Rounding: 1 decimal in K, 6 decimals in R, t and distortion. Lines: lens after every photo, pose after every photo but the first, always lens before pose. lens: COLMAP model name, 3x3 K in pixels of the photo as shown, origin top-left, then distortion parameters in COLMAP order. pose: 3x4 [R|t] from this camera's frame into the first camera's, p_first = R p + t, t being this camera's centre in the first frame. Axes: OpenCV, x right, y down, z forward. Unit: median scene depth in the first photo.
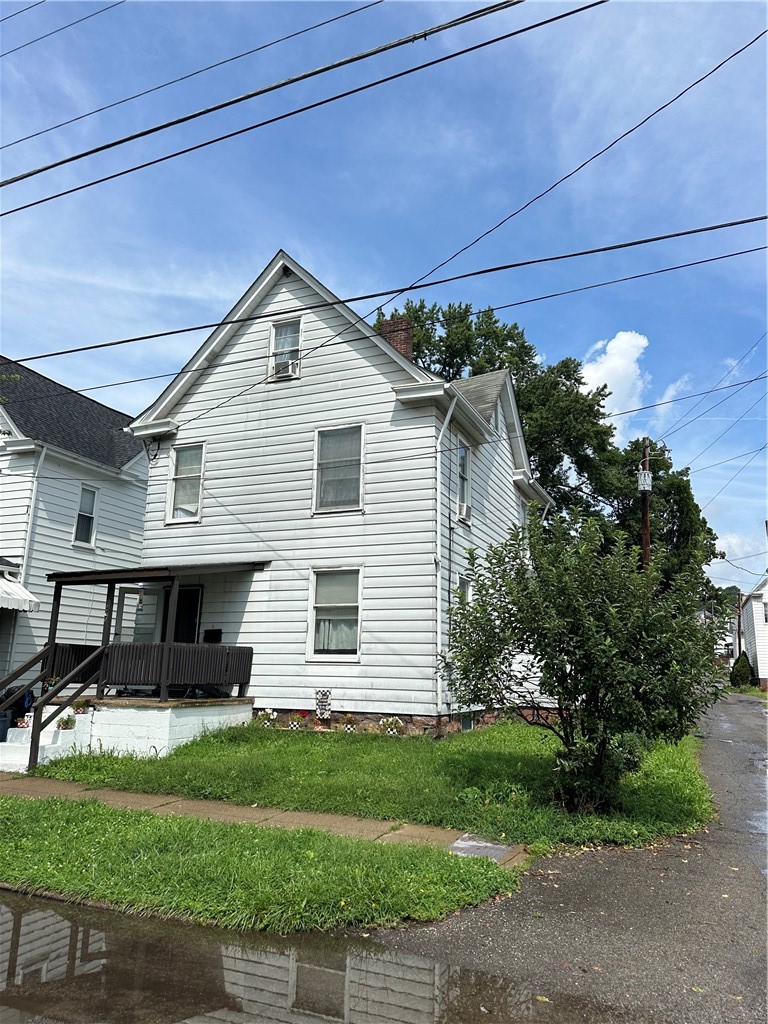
lens RADIAL K [[720.2, 0, 384.0], [0, 720.2, 512.0], [0, 0, 1]] dist [0.133339, -0.252935]
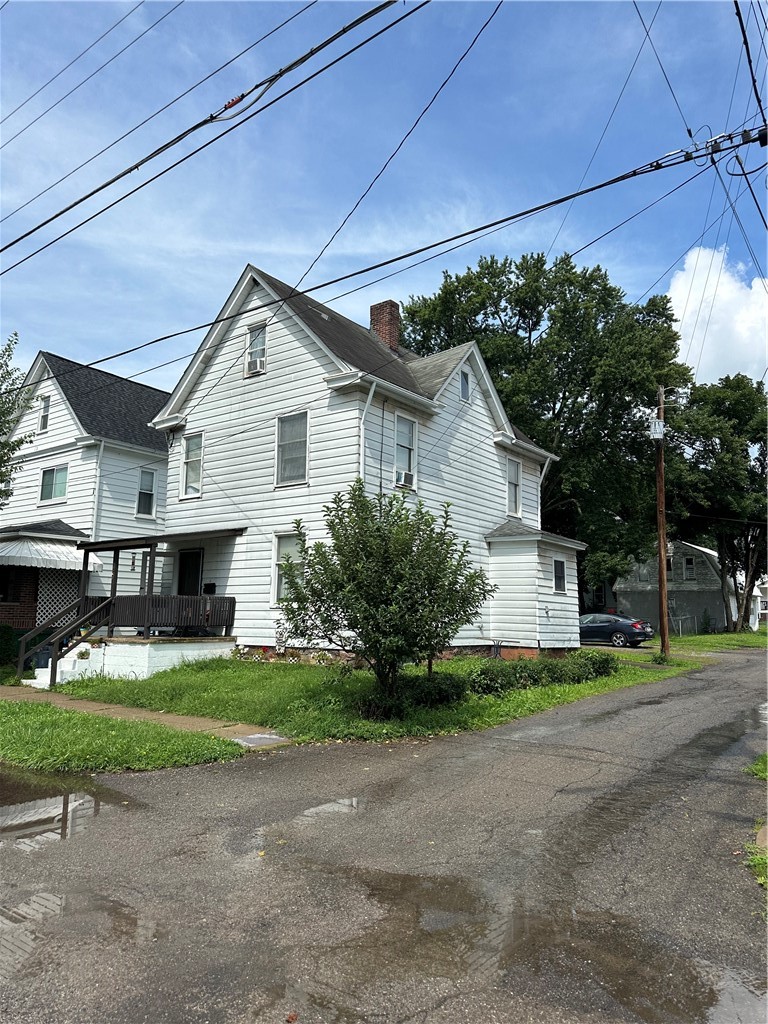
lens RADIAL K [[720.2, 0, 384.0], [0, 720.2, 512.0], [0, 0, 1]] dist [0.133339, -0.252935]
pose [[0.970263, -0.041294, -0.238505, 0.359928], [0.057815, 0.996357, 0.062690, -0.021772], [0.235048, -0.074615, 0.969116, -0.130552]]
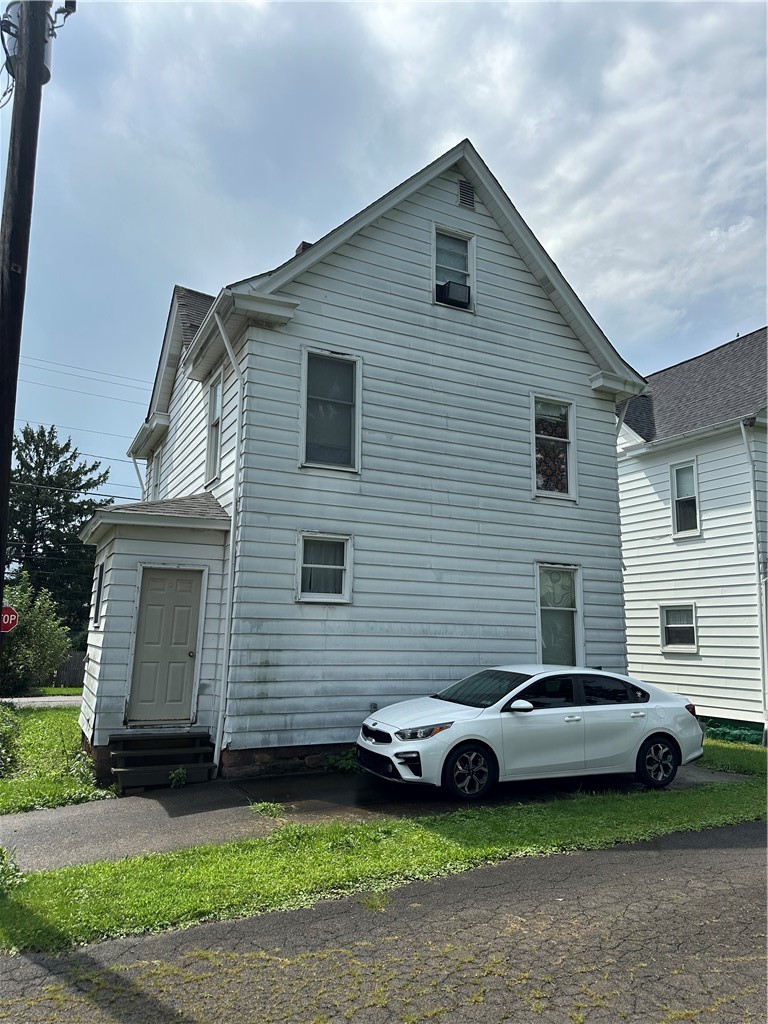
lens RADIAL K [[720.2, 0, 384.0], [0, 720.2, 512.0], [0, 0, 1]] dist [0.133339, -0.252935]
pose [[0.640090, 0.123019, 0.758387, -0.792503], [-0.176759, 0.984199, -0.010461, 0.056770], [-0.747691, -0.127356, 0.651720, 0.540692]]
